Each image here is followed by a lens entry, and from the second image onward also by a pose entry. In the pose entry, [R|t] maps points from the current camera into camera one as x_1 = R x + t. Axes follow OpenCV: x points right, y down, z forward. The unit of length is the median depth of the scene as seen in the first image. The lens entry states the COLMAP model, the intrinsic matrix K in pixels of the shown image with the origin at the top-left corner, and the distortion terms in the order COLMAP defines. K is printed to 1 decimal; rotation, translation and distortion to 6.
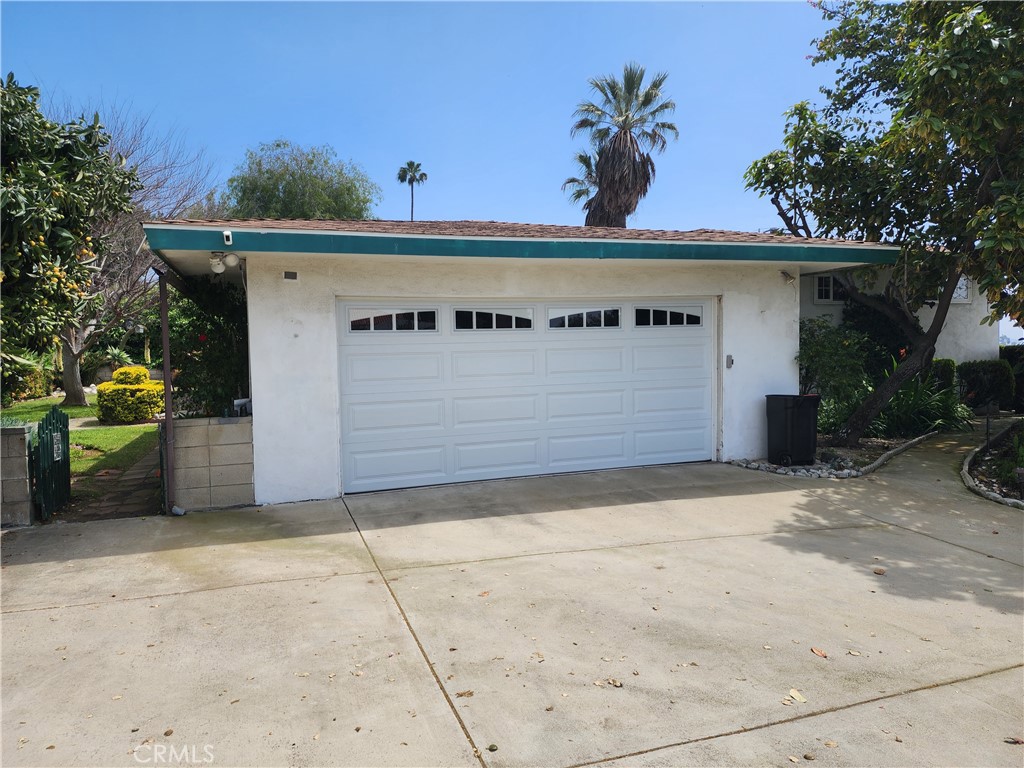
lens RADIAL K [[677.9, 0, 512.5], [0, 677.9, 386.3], [0, 0, 1]] dist [0.004271, 0.000386]
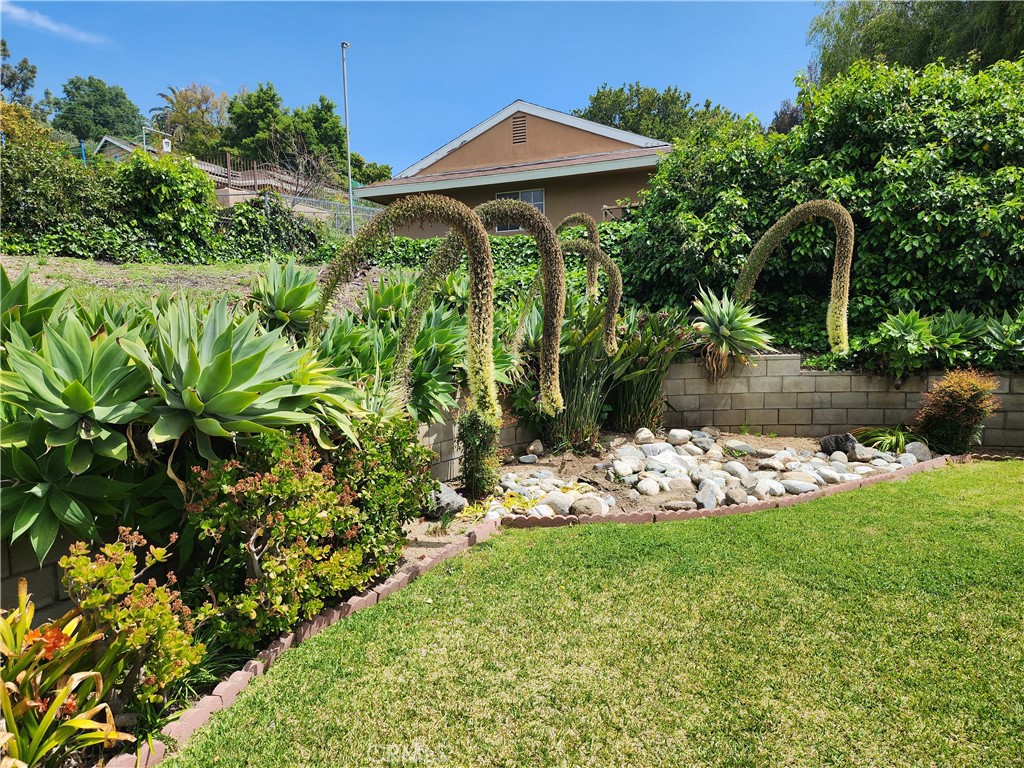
lens RADIAL K [[677.9, 0, 511.9], [0, 677.9, 385.0], [0, 0, 1]] dist [0.004271, 0.000386]
pose [[0.720438, 0.048958, -0.691789, -0.454485], [-0.026784, 0.998725, 0.042787, -0.029203], [0.693002, -0.012296, 0.720831, 0.742516]]
